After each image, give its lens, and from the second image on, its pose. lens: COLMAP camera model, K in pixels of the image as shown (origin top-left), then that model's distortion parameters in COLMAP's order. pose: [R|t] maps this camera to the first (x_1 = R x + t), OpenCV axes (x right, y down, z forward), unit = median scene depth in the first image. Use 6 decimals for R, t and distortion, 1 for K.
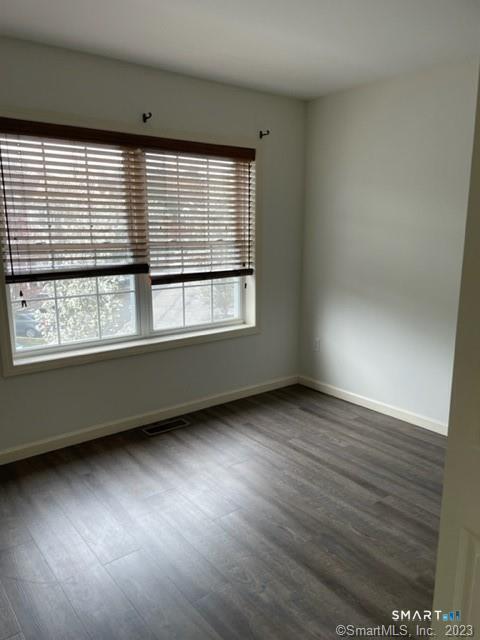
lens RADIAL K [[483.0, 0, 238.8], [0, 483.0, 325.4], [0, 0, 1]] dist [0.070095, -0.074317]
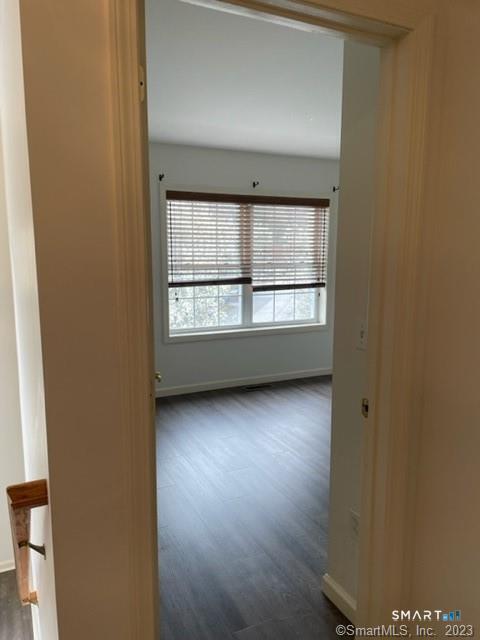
lens RADIAL K [[483.0, 0, 235.8], [0, 483.0, 317.8], [0, 0, 1]] dist [0.070095, -0.074317]
pose [[0.976829, 0.036250, -0.210929, 0.082807], [-0.047169, 0.997782, -0.046966, 0.066966], [0.208758, 0.055827, 0.976373, -0.448979]]
